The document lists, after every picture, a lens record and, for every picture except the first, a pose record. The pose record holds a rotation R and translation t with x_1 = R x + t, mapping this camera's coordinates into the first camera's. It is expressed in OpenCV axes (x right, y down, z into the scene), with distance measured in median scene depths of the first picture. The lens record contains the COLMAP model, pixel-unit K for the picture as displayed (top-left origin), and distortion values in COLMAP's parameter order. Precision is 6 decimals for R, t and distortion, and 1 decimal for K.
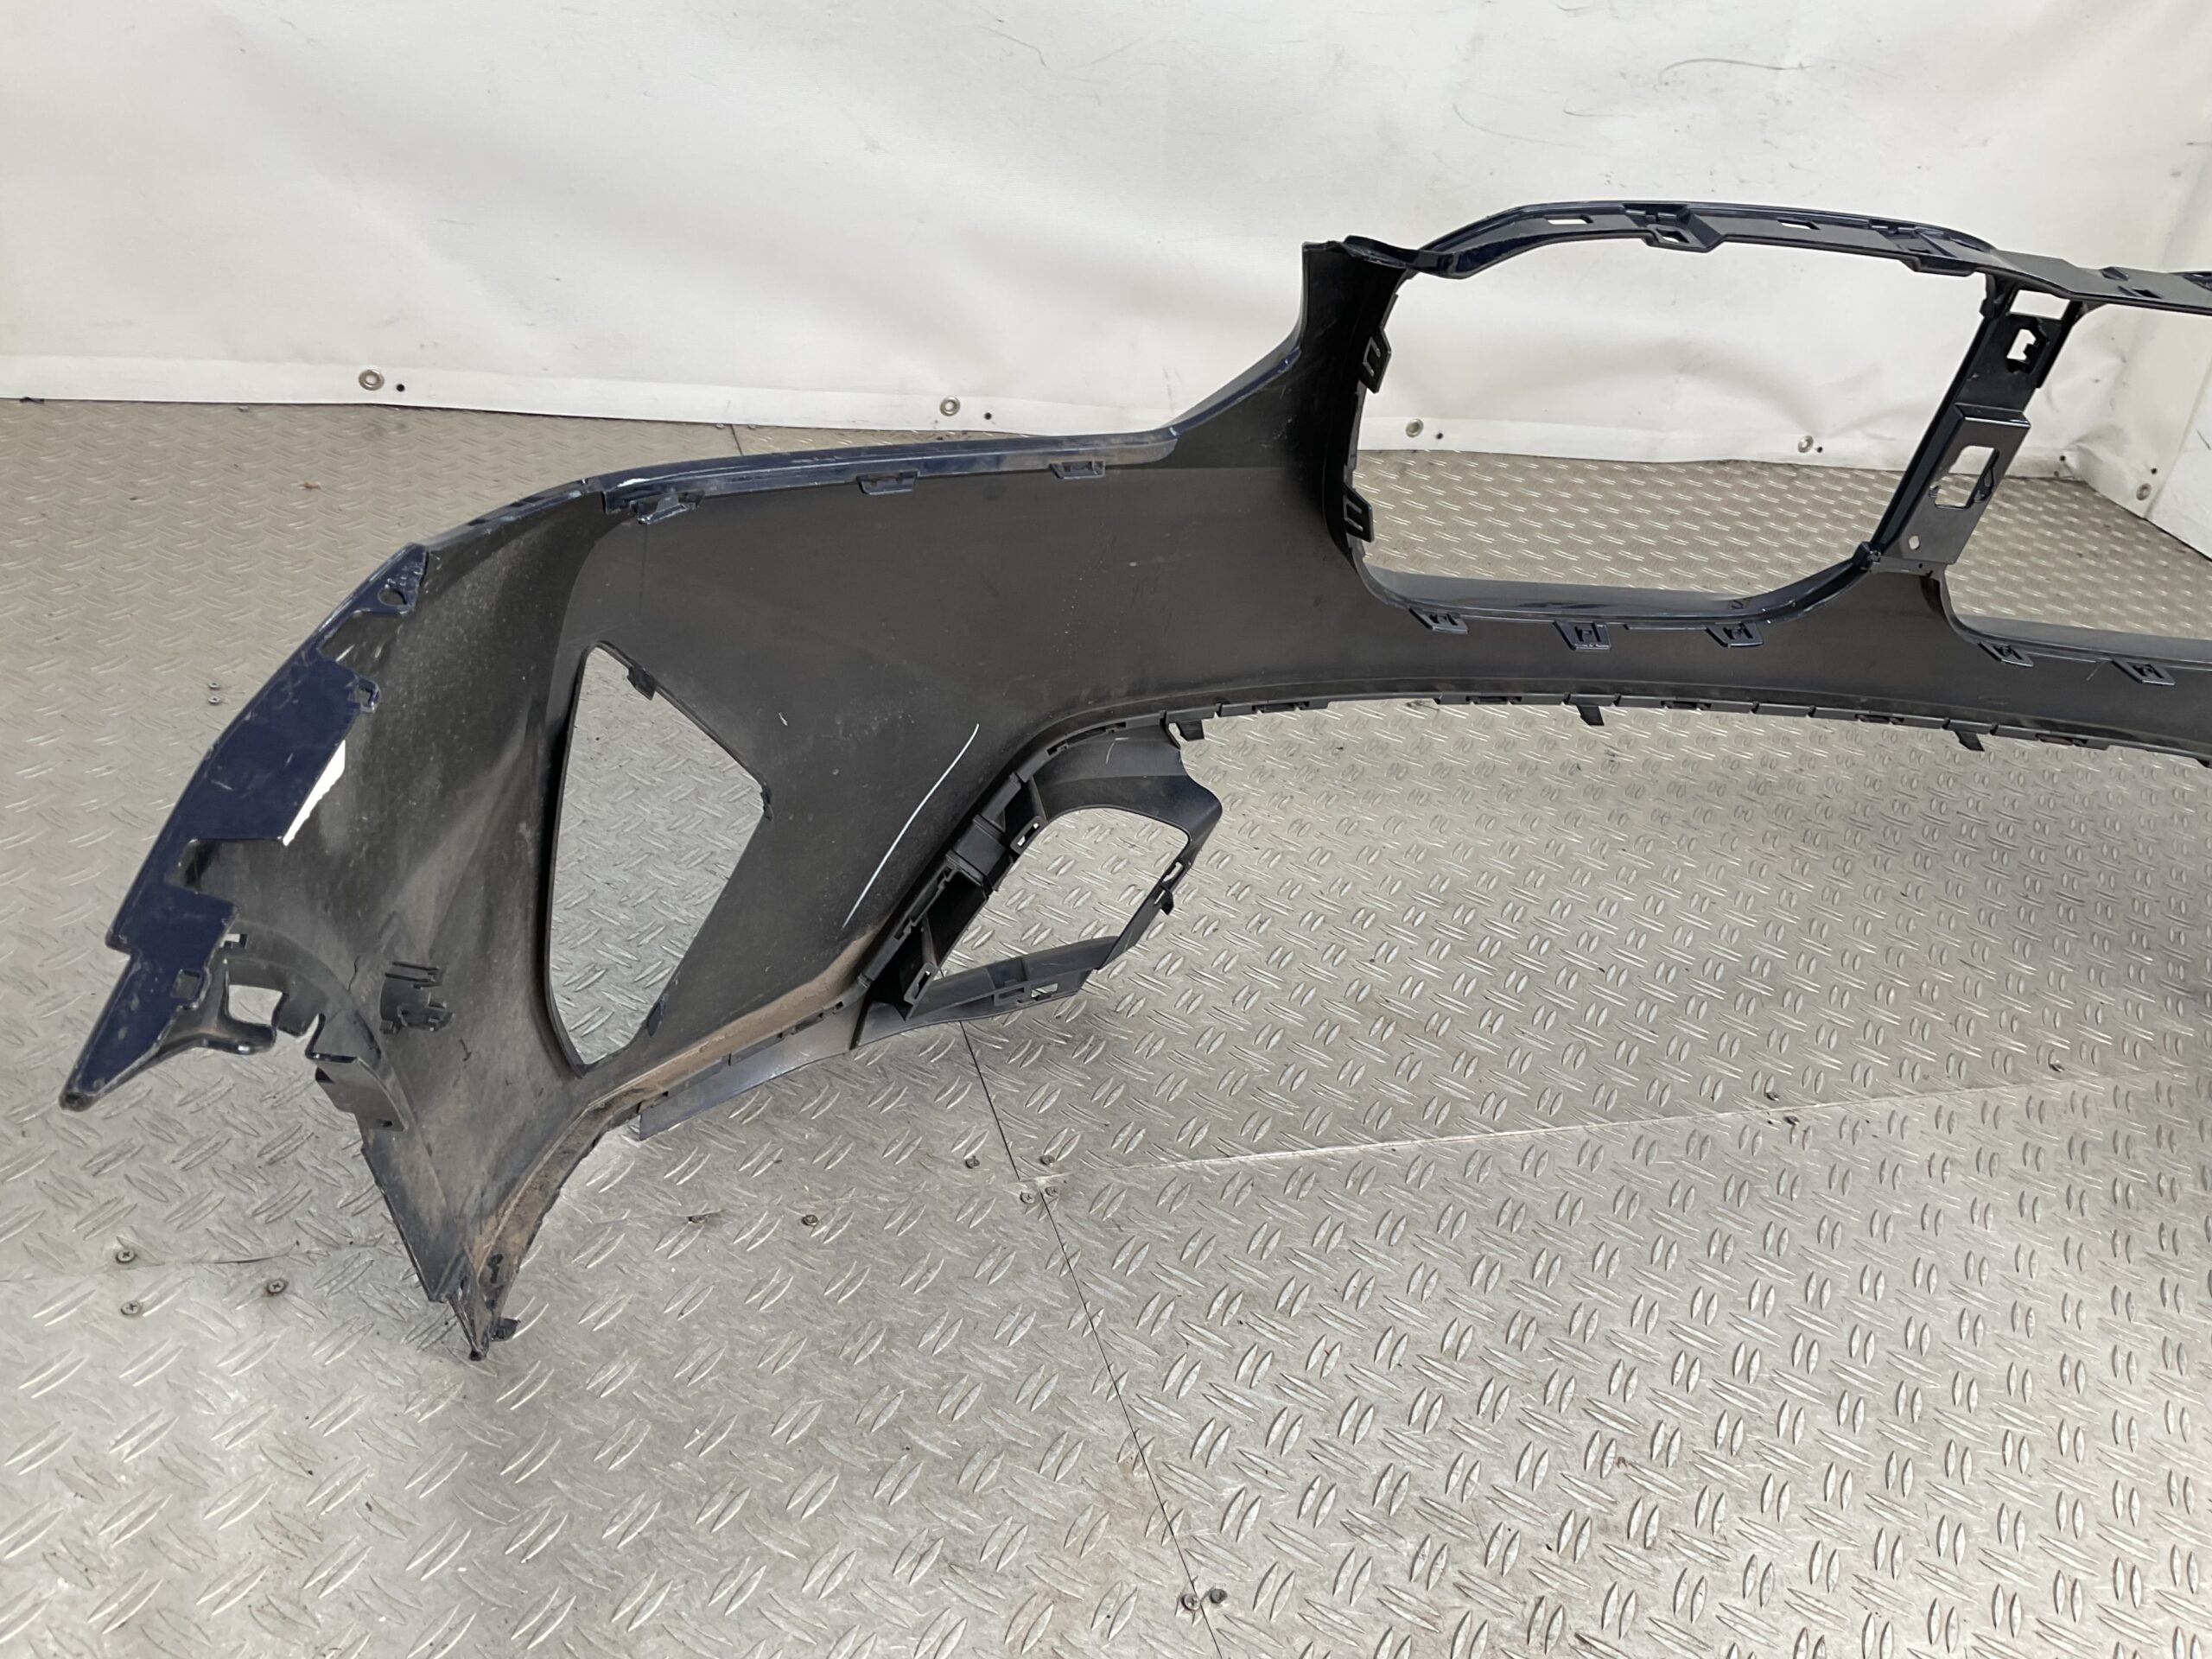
lens RADIAL K [[1815.7, 0, 1092.9], [0, 1815.7, 826.0], [0, 0, 1]] dist [0.045151, -0.079154]
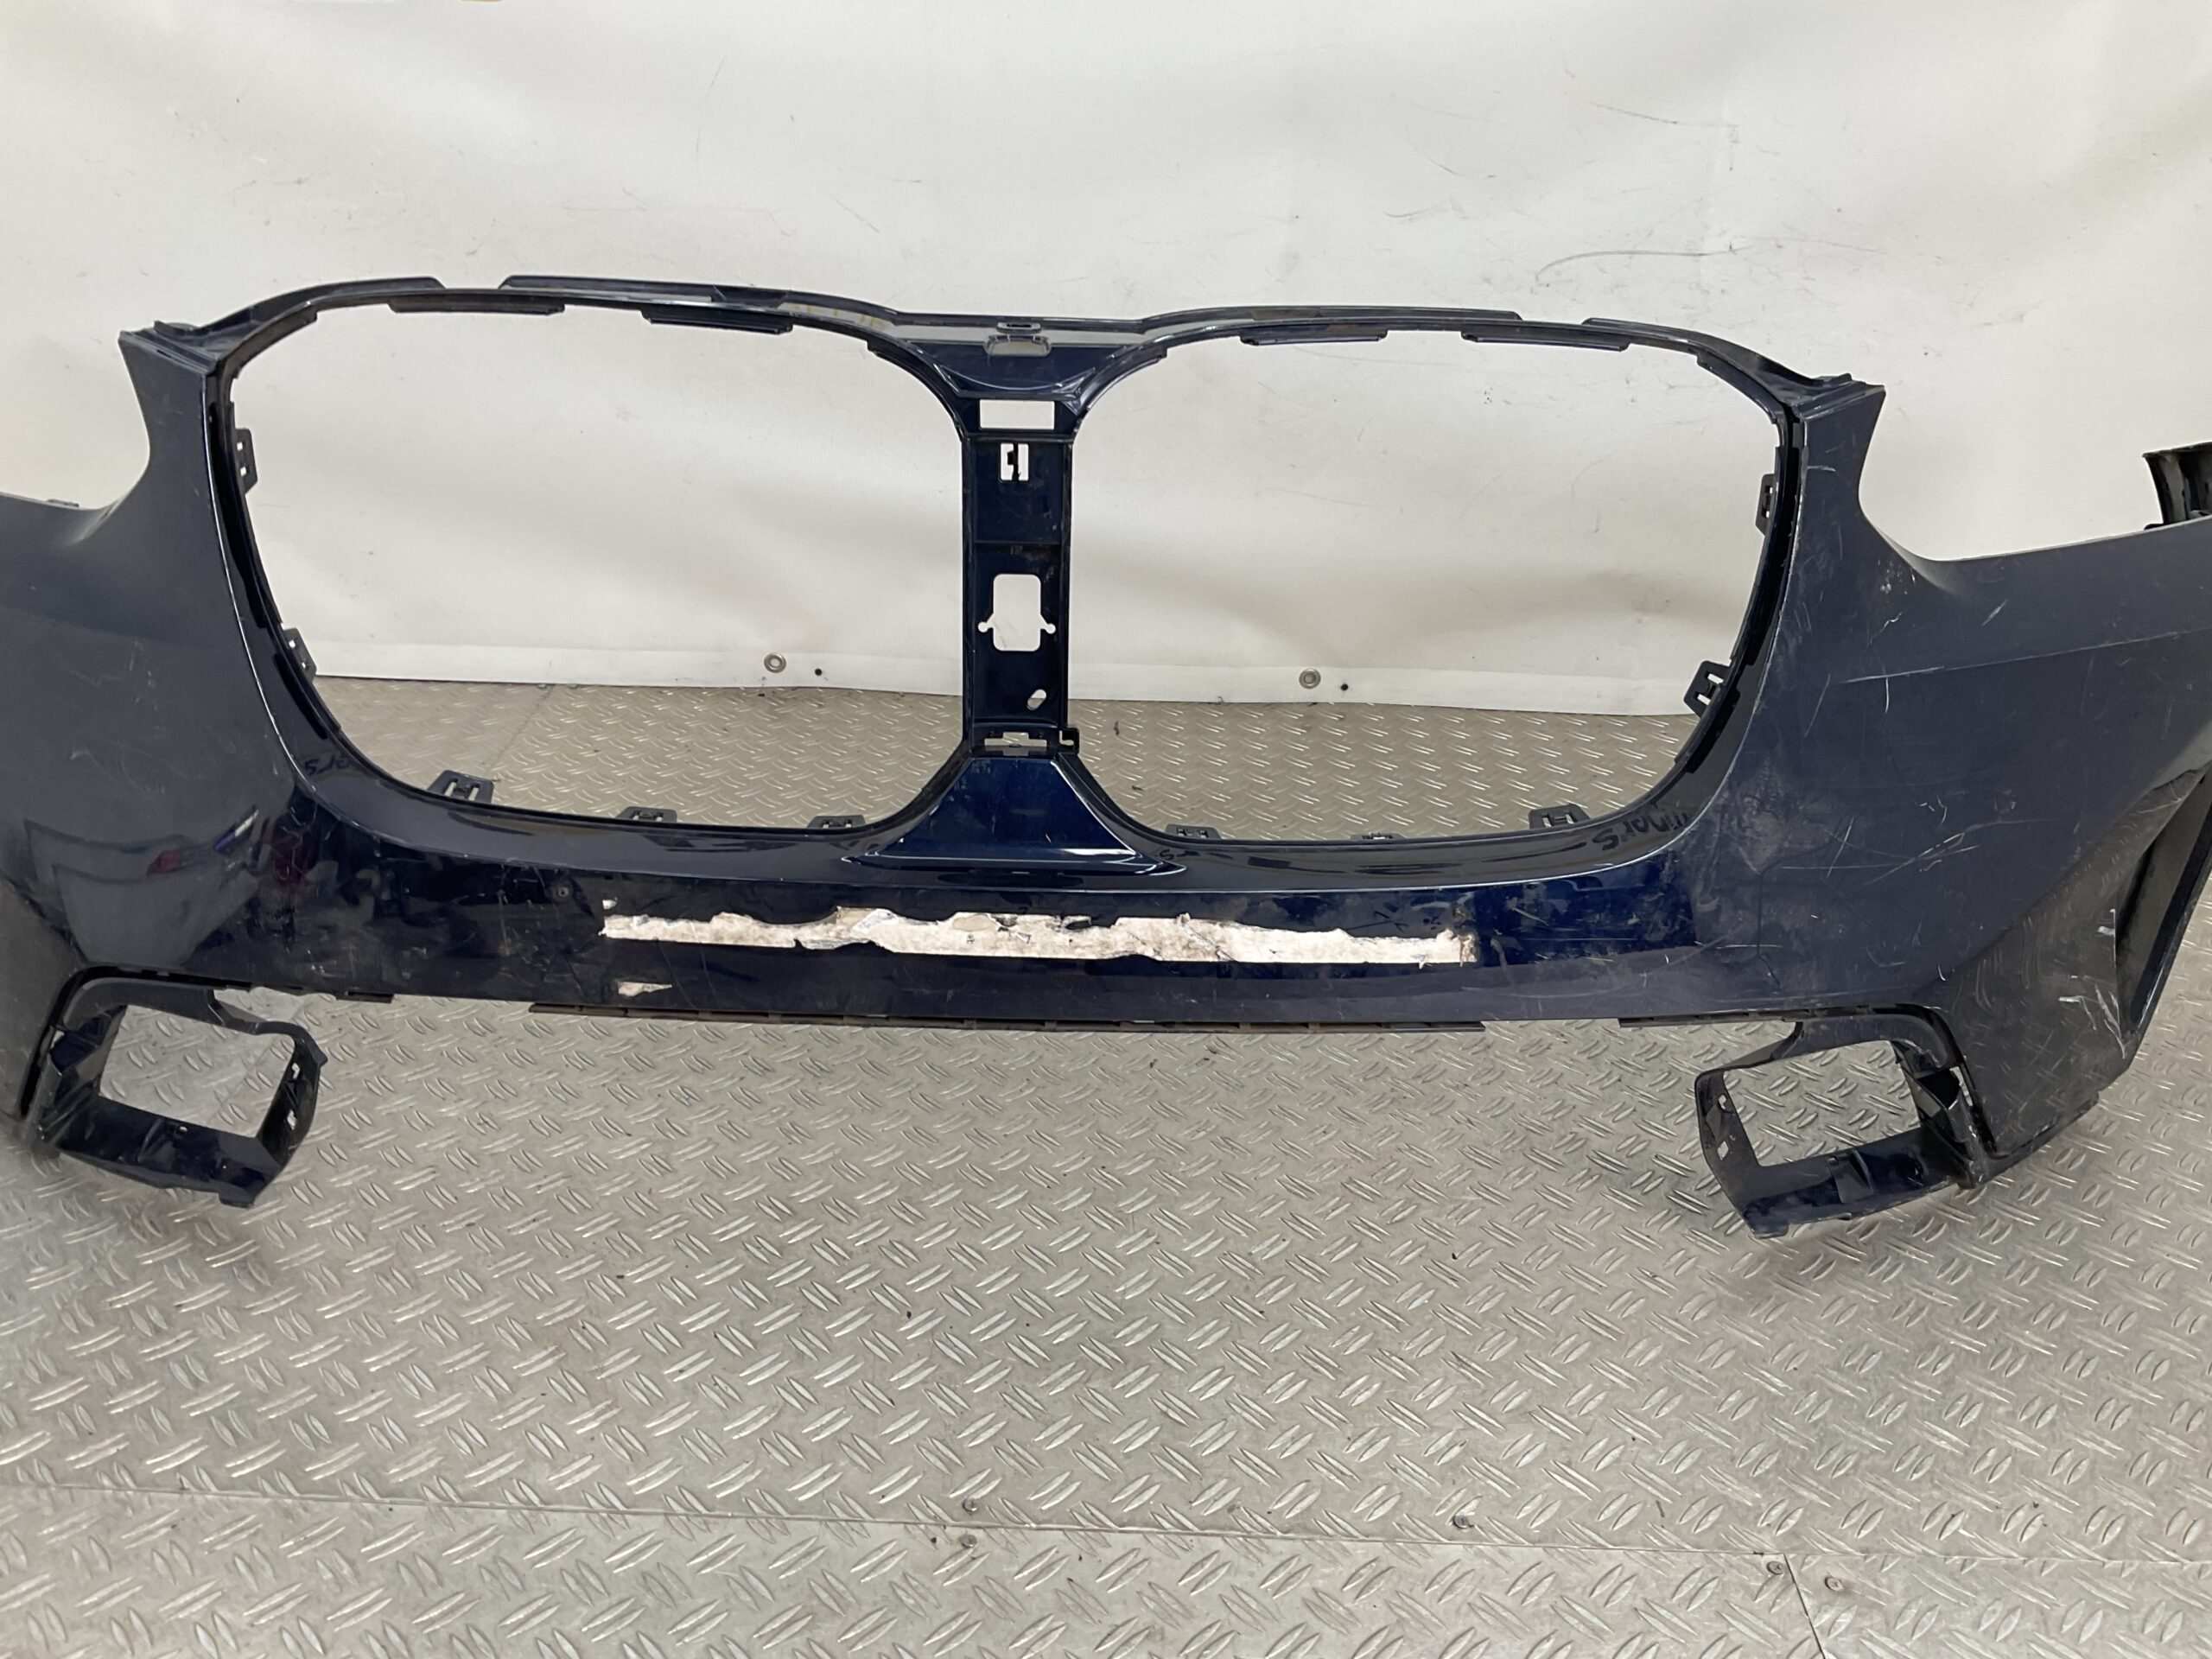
lens RADIAL K [[1815.7, 0, 1105.7], [0, 1815.7, 816.2], [0, 0, 1]] dist [0.045151, -0.079154]
pose [[0.938476, 0.005984, -0.345293, 0.387213], [-0.060220, 0.987367, -0.146560, -0.015477], [0.340054, 0.158337, 0.926981, 0.151001]]
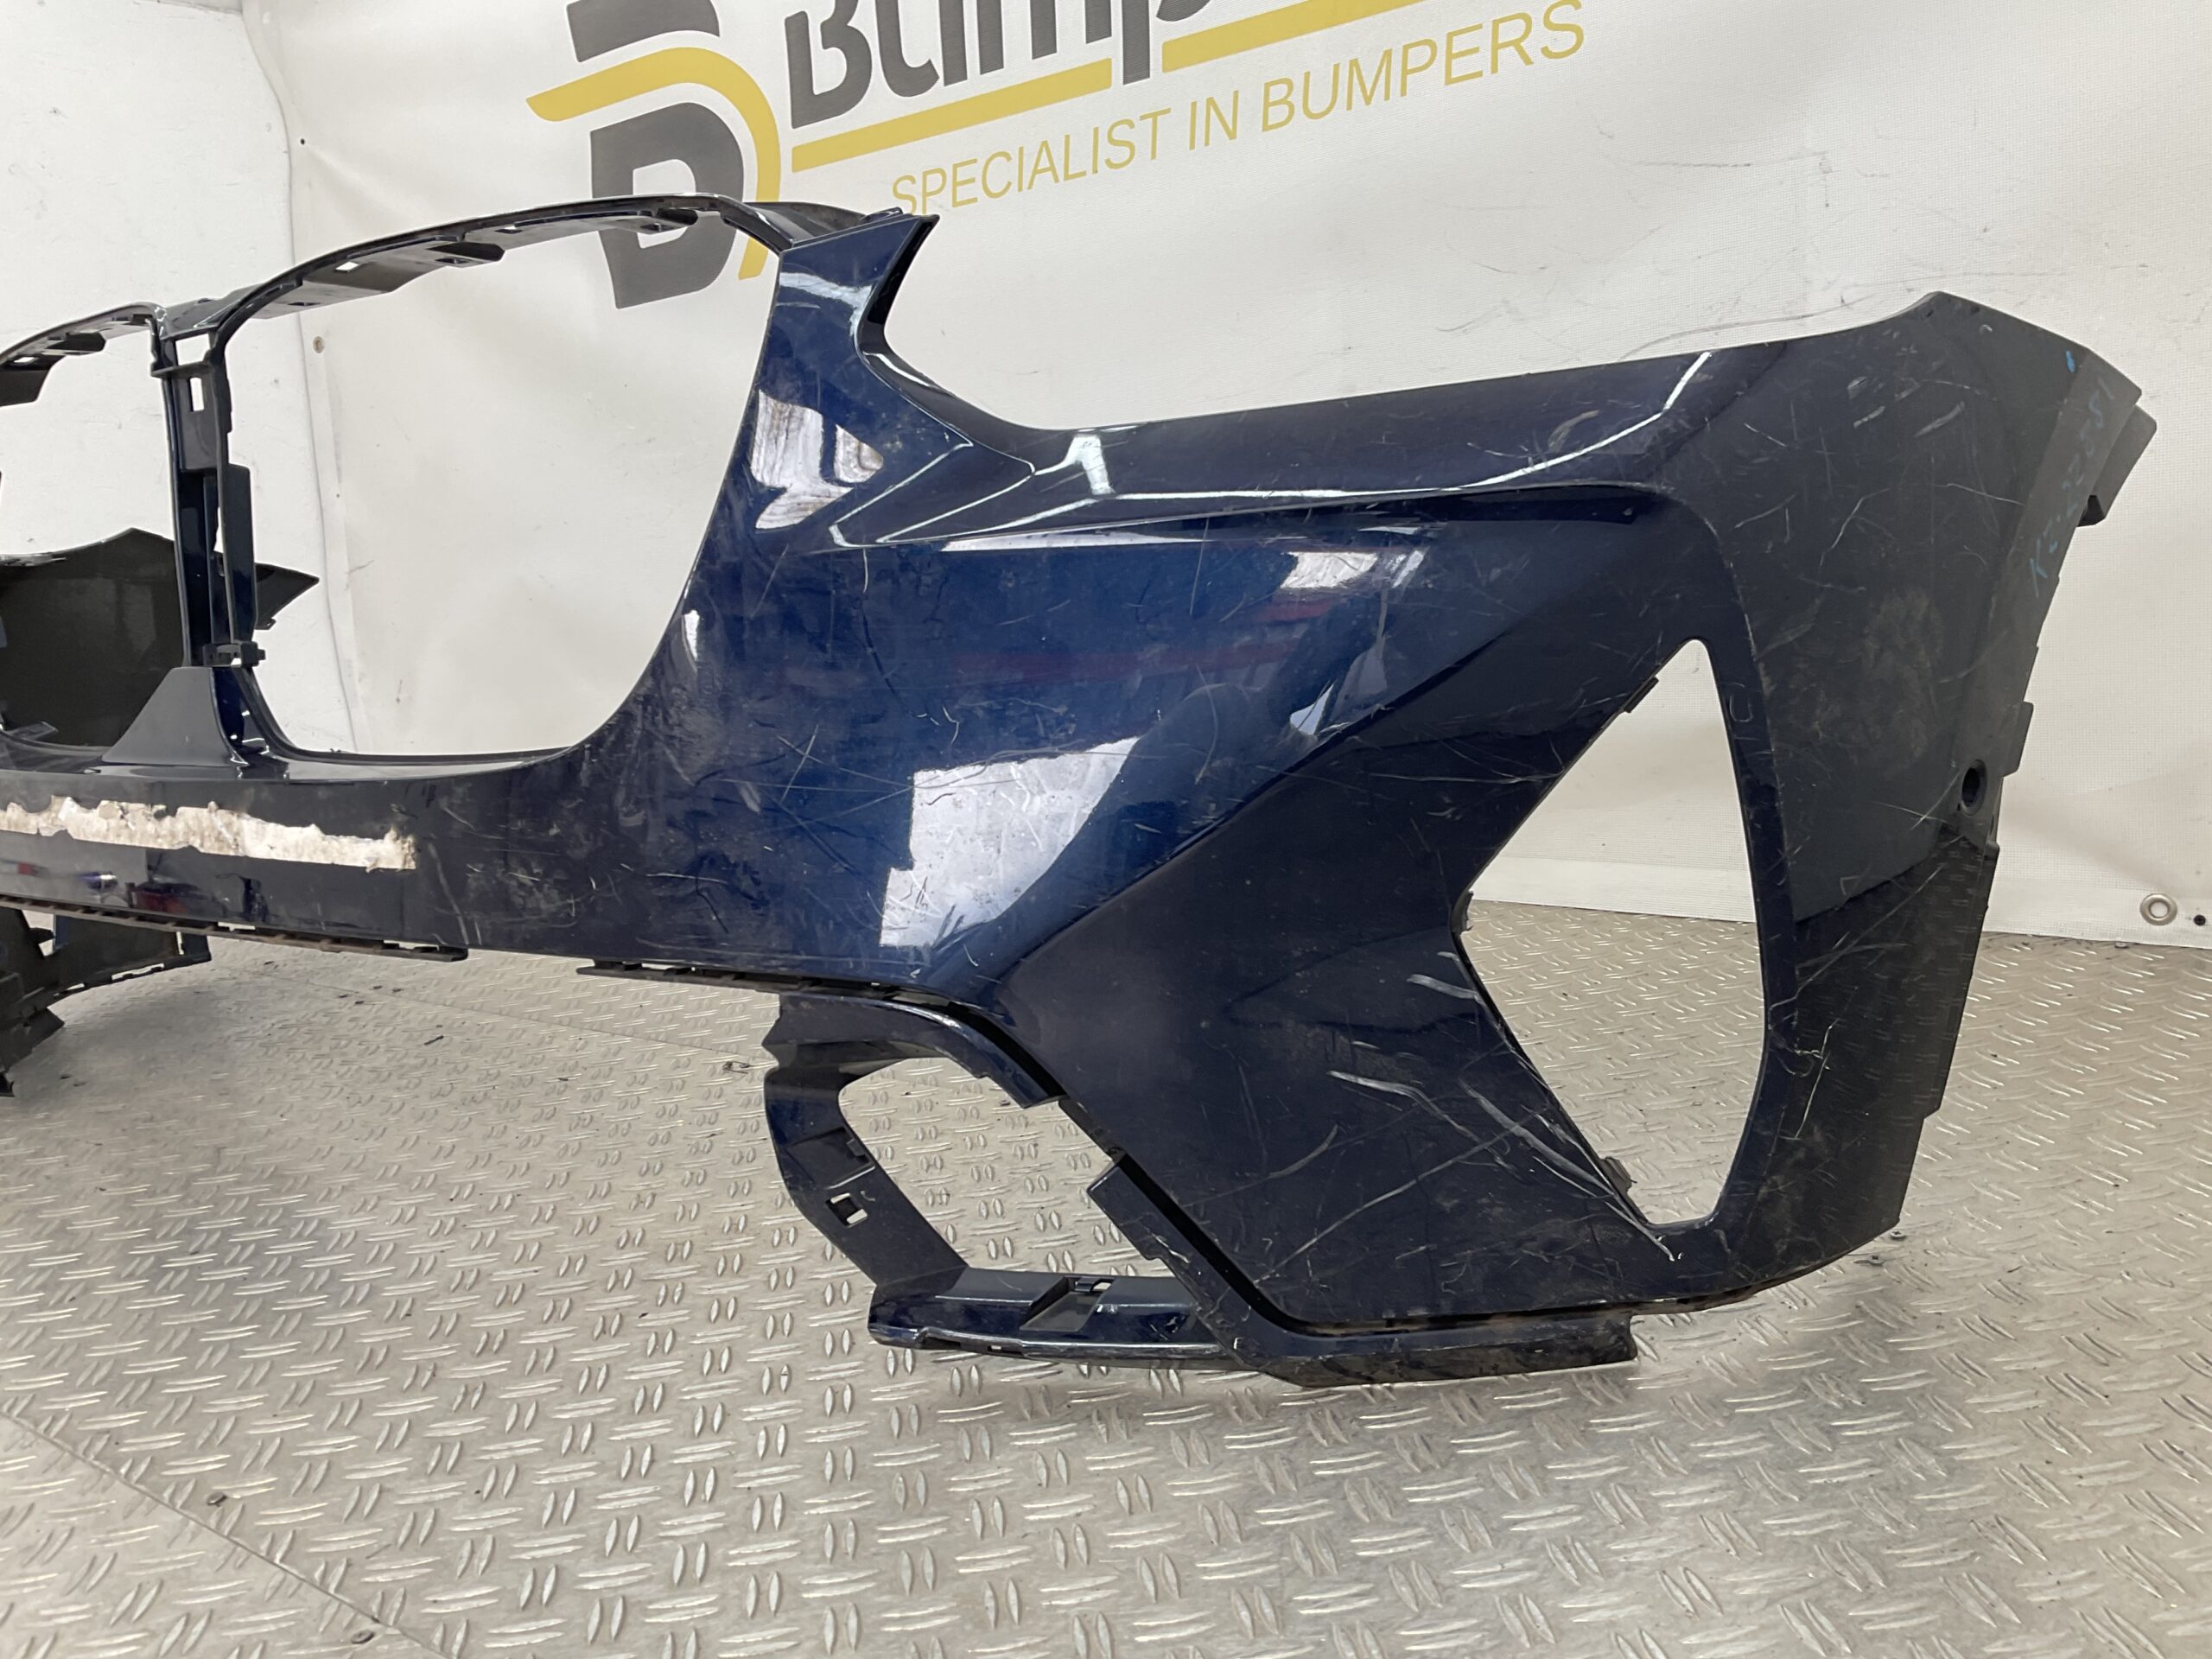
lens RADIAL K [[1815.7, 0, 1094.9], [0, 1815.7, 821.1], [0, 0, 1]] dist [0.045151, -0.079154]
pose [[0.553873, -0.072963, -0.829398, 0.728949], [-0.279317, 0.922142, -0.267650, 0.004475], [0.784351, 0.379909, 0.490369, 0.512726]]
